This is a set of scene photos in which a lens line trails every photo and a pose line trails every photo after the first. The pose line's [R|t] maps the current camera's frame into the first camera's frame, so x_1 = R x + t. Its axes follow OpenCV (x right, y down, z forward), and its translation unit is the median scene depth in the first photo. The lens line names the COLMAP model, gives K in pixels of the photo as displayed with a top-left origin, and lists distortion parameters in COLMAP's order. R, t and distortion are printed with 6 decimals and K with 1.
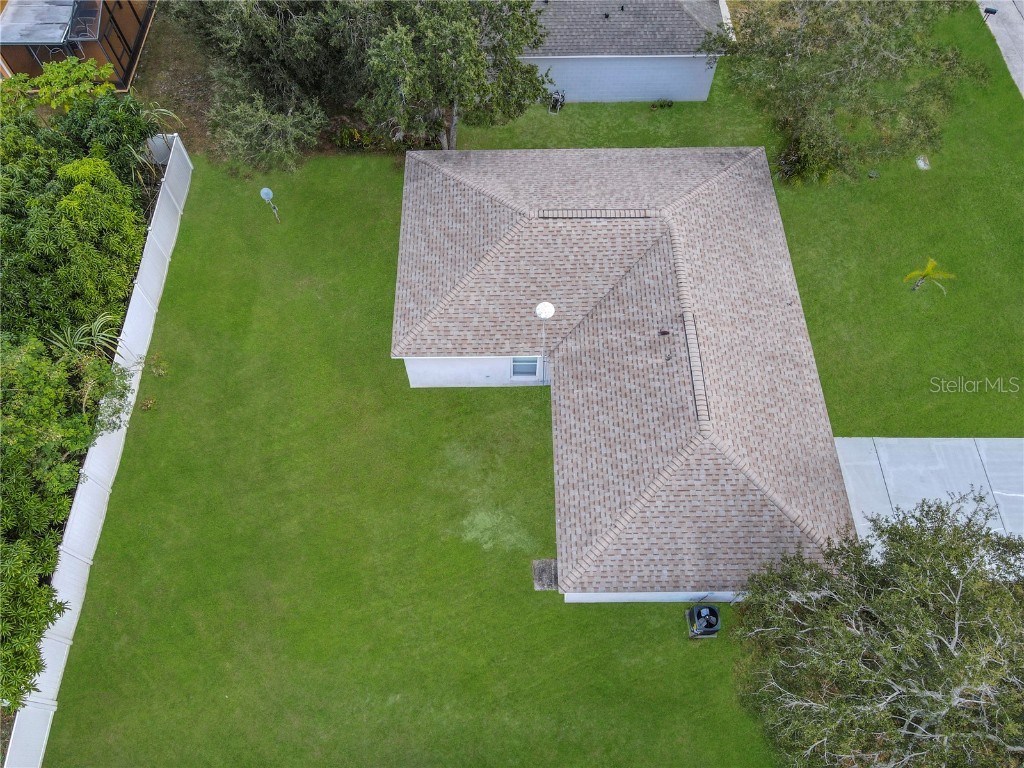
lens RADIAL K [[747.4, 0, 508.2], [0, 747.4, 392.5], [0, 0, 1]] dist [0.007845, 0.000697]
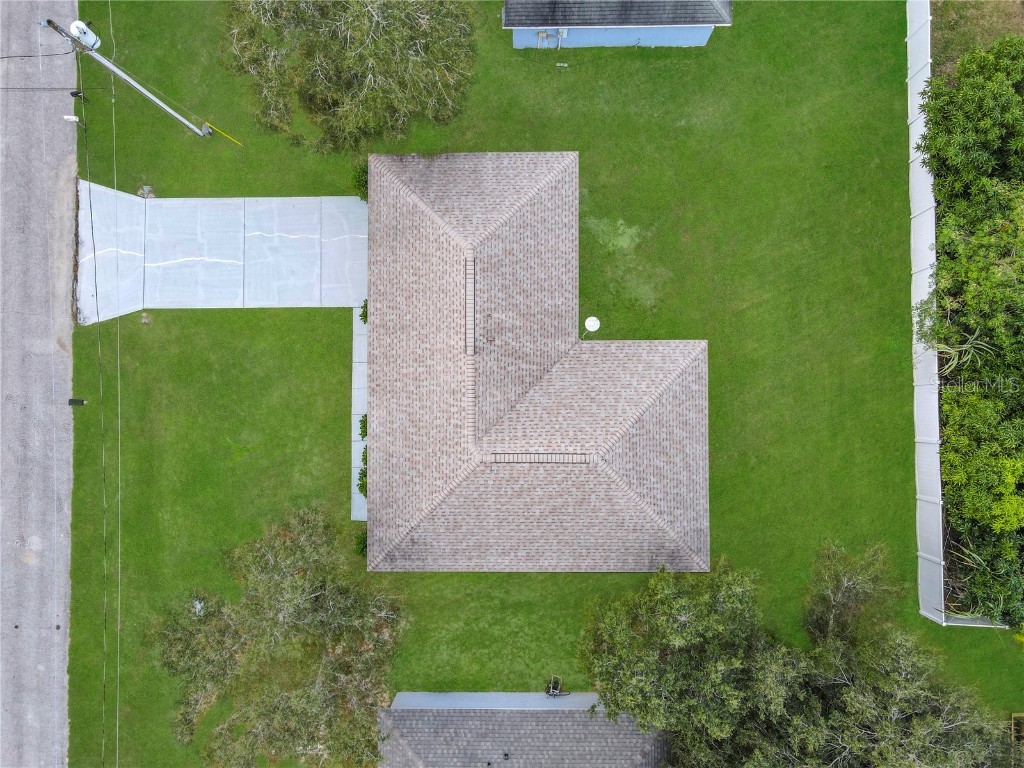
lens RADIAL K [[747.4, 0, 508.2], [0, 747.4, 392.5], [0, 0, 1]] dist [0.007845, 0.000697]
pose [[-0.999629, -0.005620, 0.026634, 0.136465], [0.018195, -0.865725, 0.500190, -0.733076], [0.020247, 0.500489, 0.865506, -0.032777]]
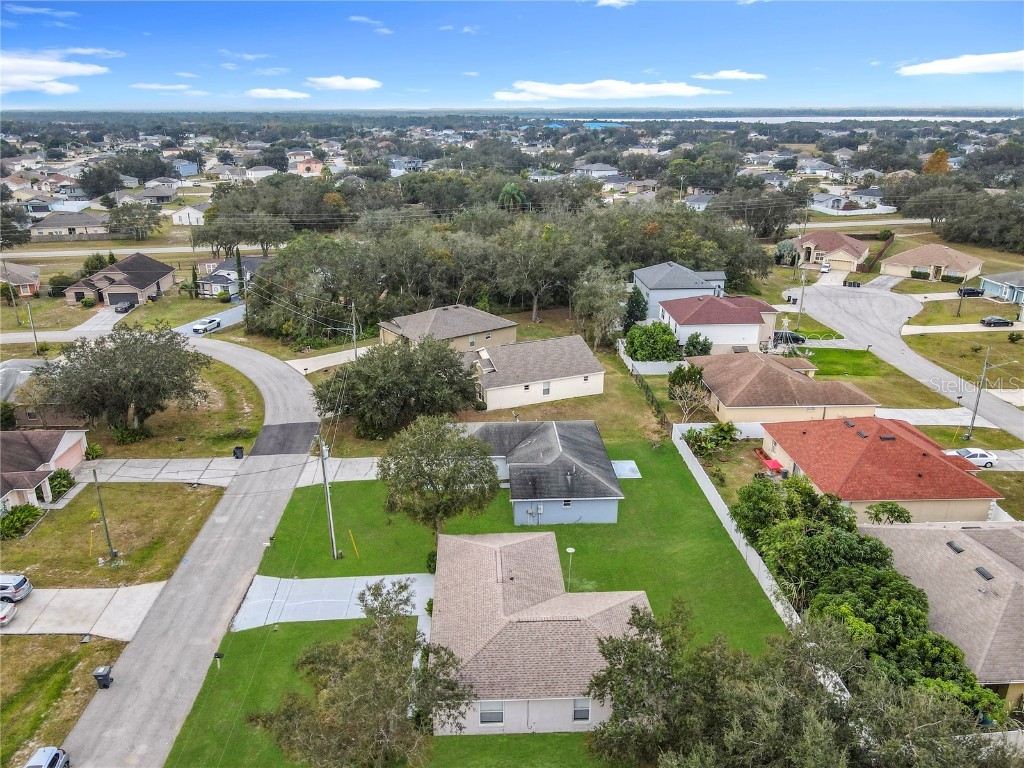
lens RADIAL K [[757.6, 0, 508.8], [0, 757.6, 404.9], [0, 0, 1]] dist [0.002587, 0.000763]
pose [[-0.999313, 0.020361, -0.030976, 0.255848], [-0.028136, 0.127416, 0.991450, -2.080288], [0.024134, 0.991640, -0.126756, 0.740198]]
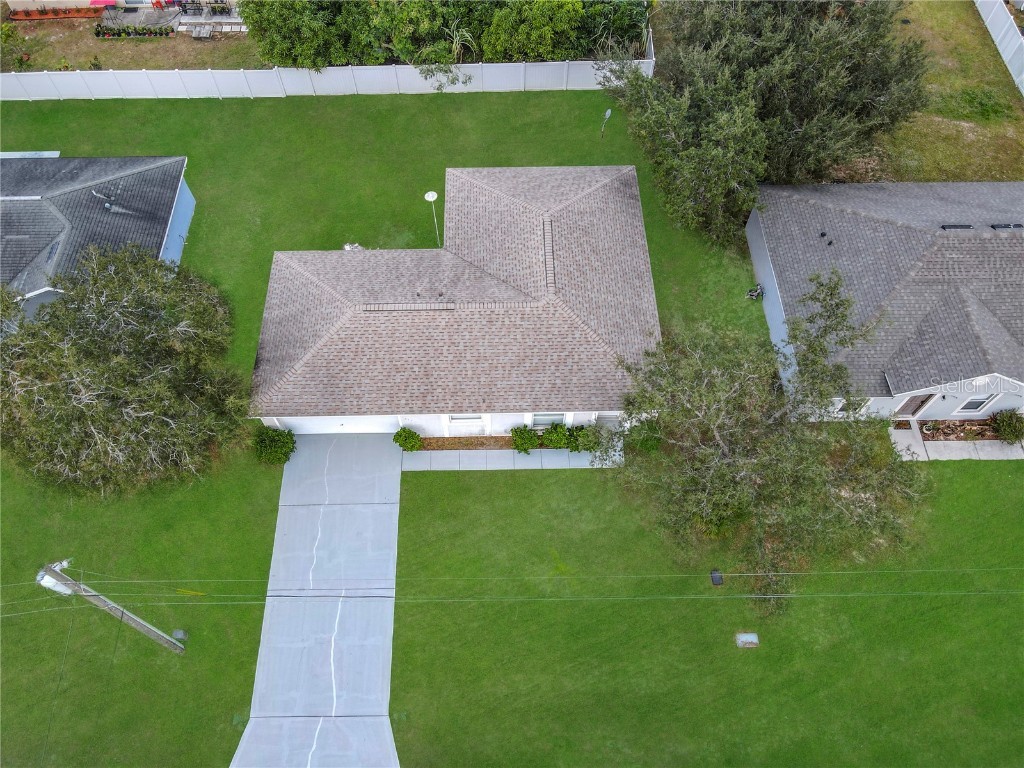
lens RADIAL K [[747.4, 0, 508.2], [0, 747.4, 392.5], [0, 0, 1]] dist [0.007845, 0.000697]
pose [[0.013758, 0.866357, -0.499236, 0.969952], [-0.877283, 0.250026, 0.409710, -0.649344], [0.479777, 0.432334, 0.763479, 0.103313]]
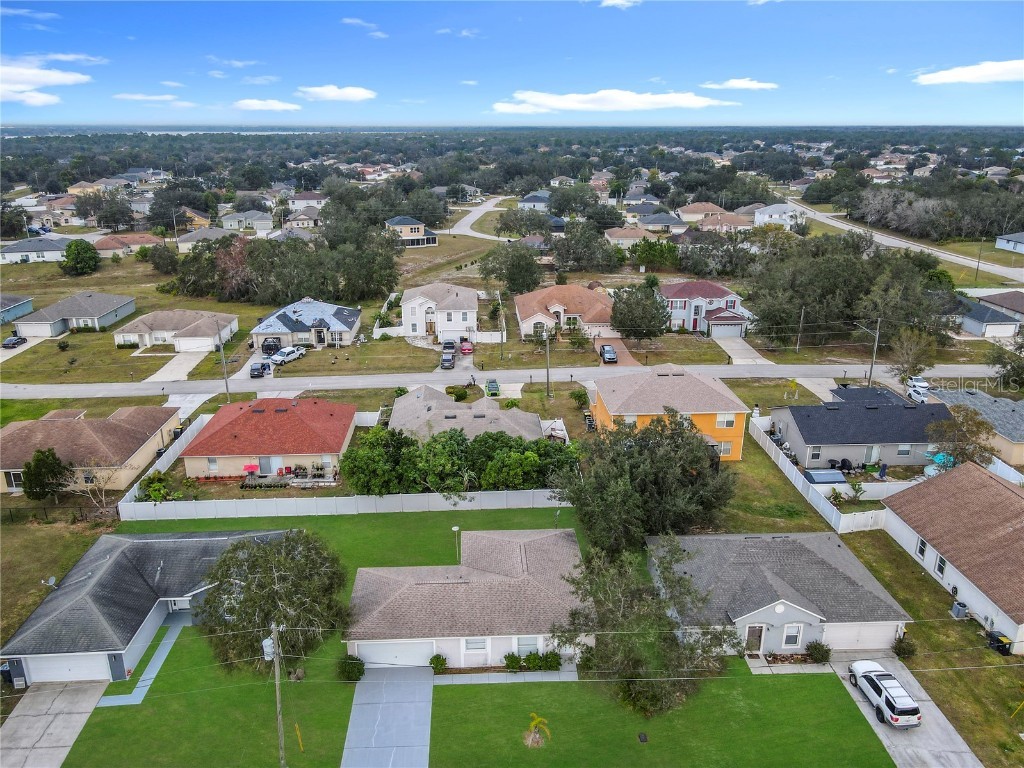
lens RADIAL K [[757.6, 0, 508.8], [0, 757.6, 404.9], [0, 0, 1]] dist [0.002587, 0.000763]
pose [[0.044093, 0.350742, -0.935434, 2.048780], [-0.876473, 0.462928, 0.132261, -0.708761], [0.479428, 0.814050, 0.327828, -0.103679]]
